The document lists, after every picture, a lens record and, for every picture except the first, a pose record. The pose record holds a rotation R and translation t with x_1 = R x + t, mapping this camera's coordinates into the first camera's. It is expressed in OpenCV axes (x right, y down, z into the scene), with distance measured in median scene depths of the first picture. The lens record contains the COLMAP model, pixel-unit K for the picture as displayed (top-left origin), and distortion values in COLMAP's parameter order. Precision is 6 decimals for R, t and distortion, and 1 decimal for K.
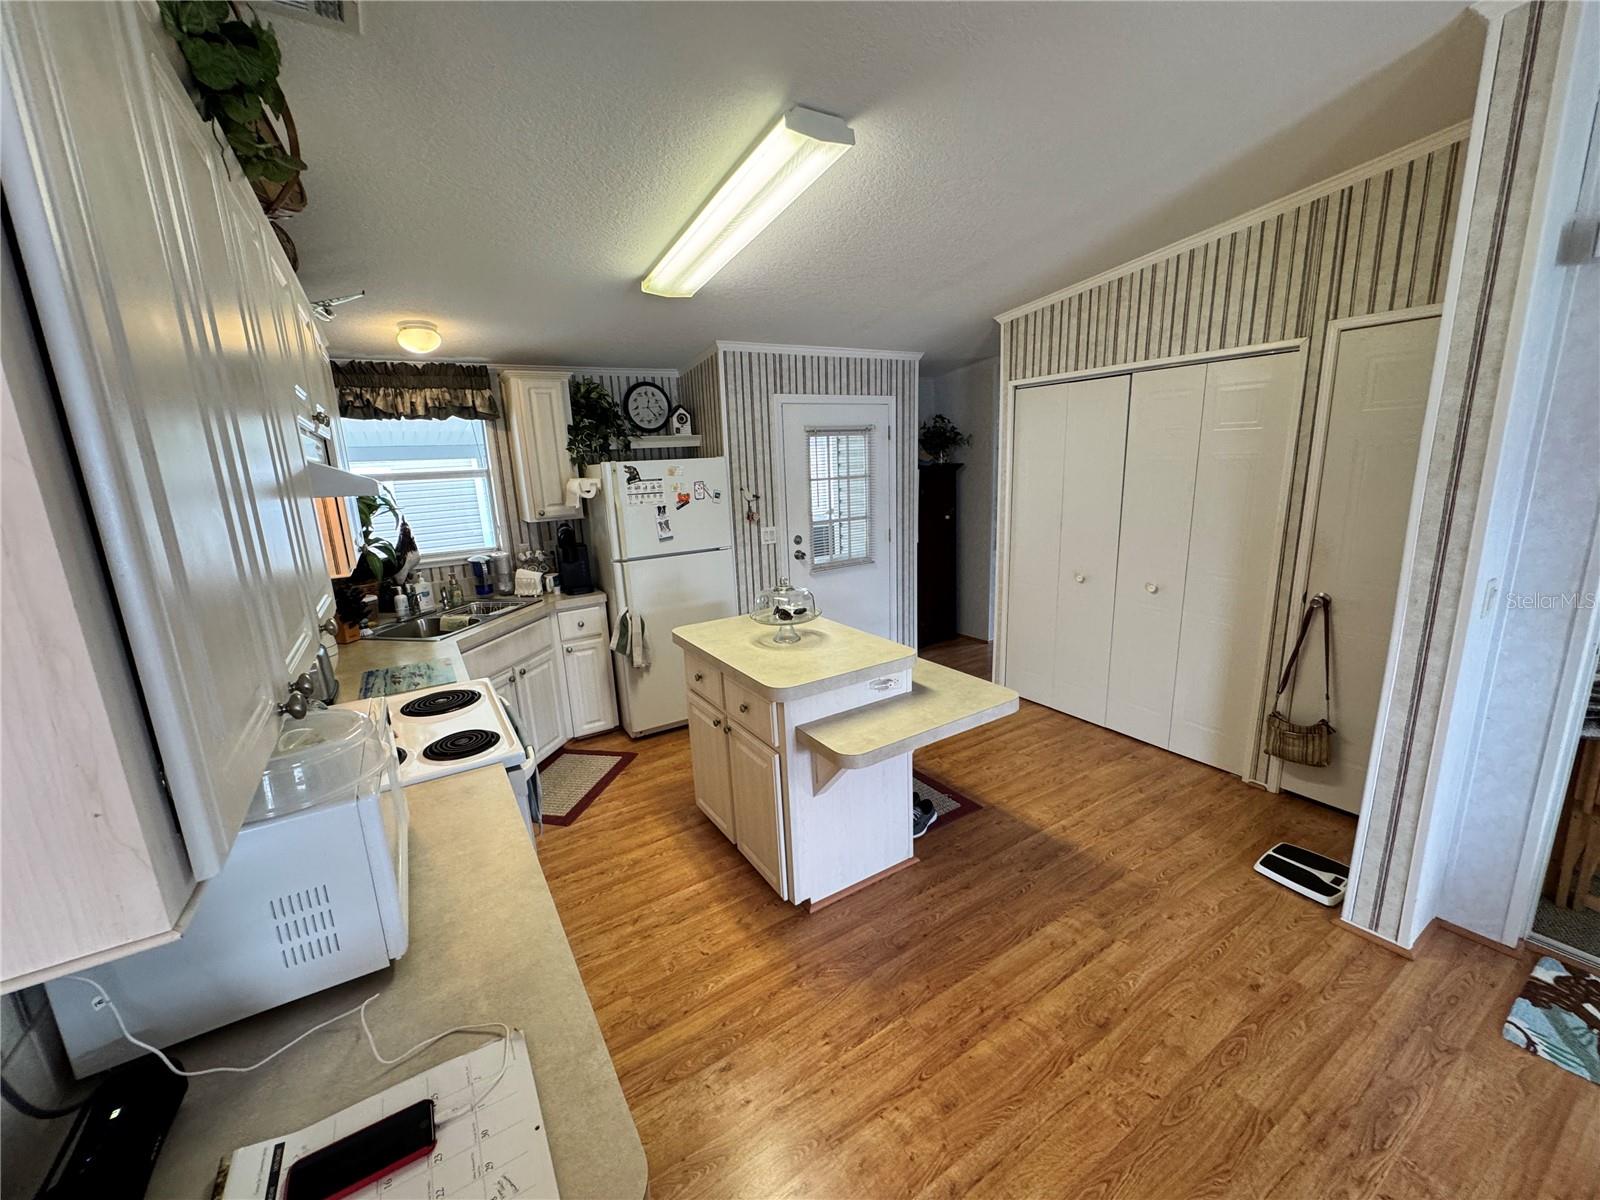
lens RADIAL K [[638.0, 0, 797.4], [0, 638.0, 601.2], [0, 0, 1]] dist [-0.000580, 0.000233]
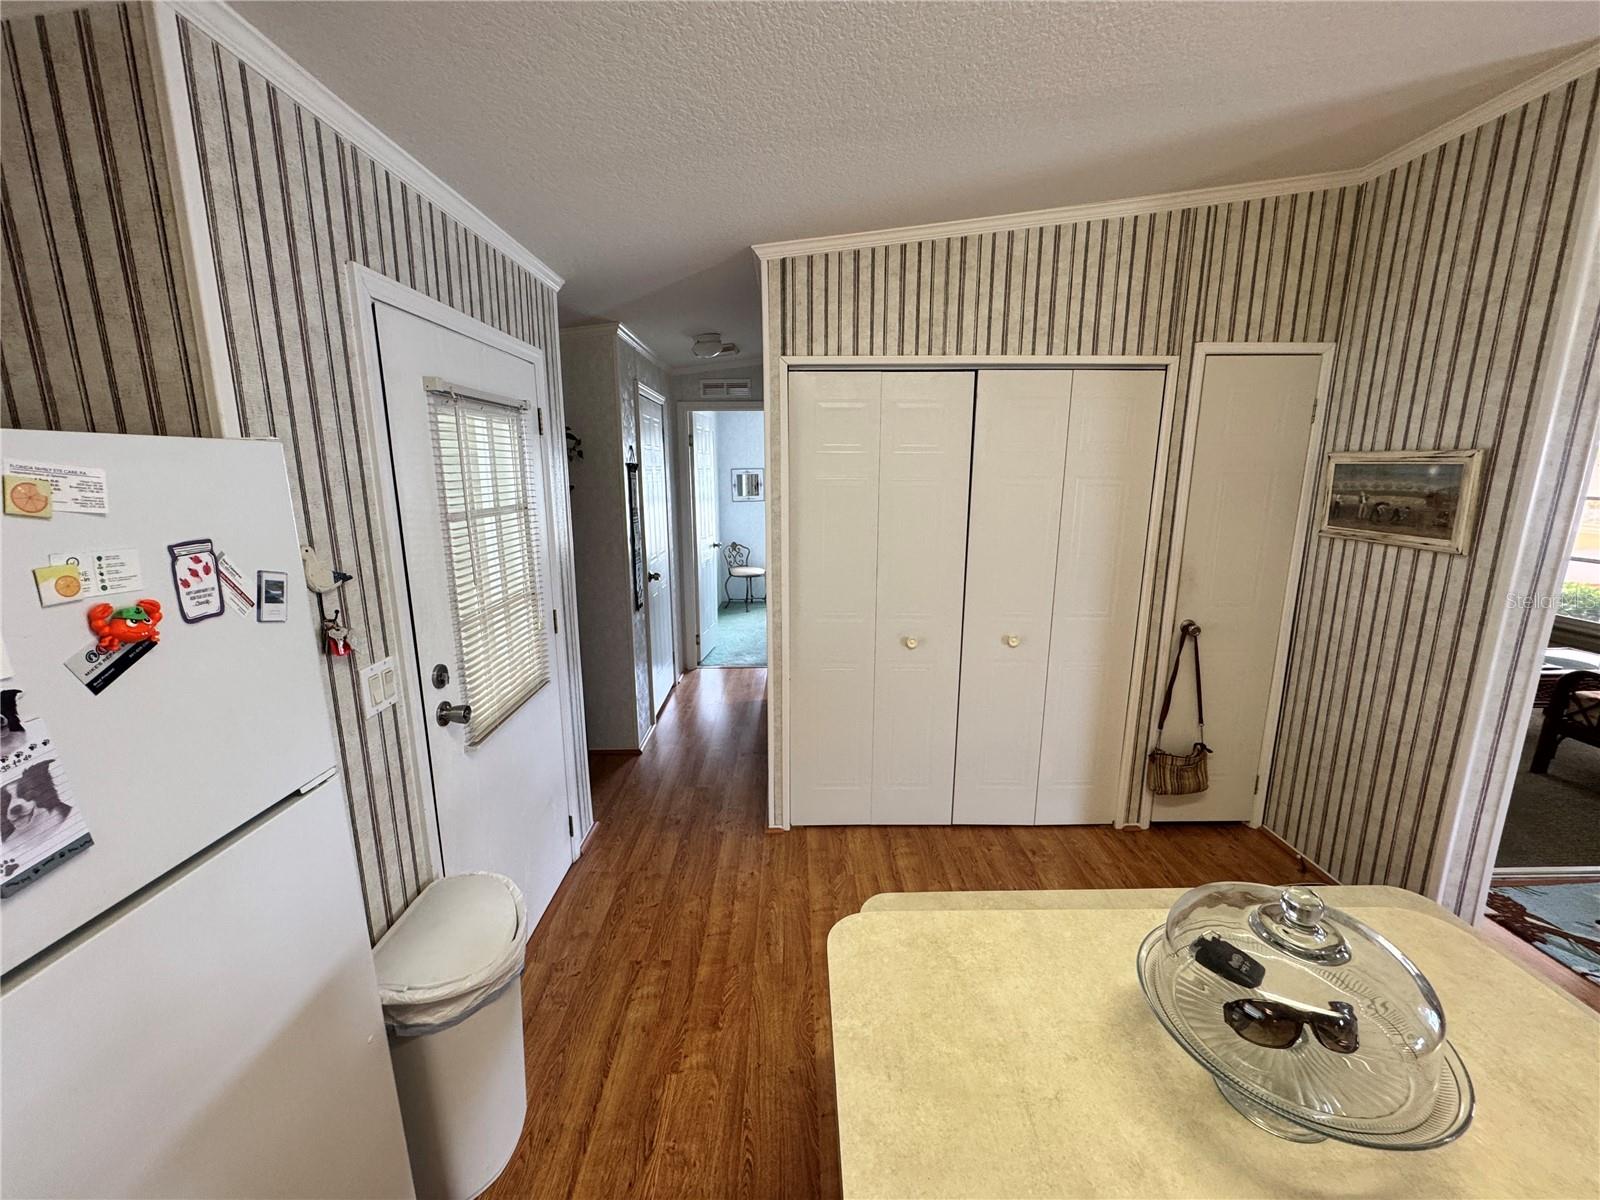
lens RADIAL K [[638.0, 0, 797.6], [0, 638.0, 600.0], [0, 0, 1]] dist [-0.000580, 0.000233]
pose [[0.519867, -0.133698, 0.843720, -0.286148], [0.171251, 0.983938, 0.050400, -0.174021], [-0.836906, 0.118287, 0.534412, 0.863706]]
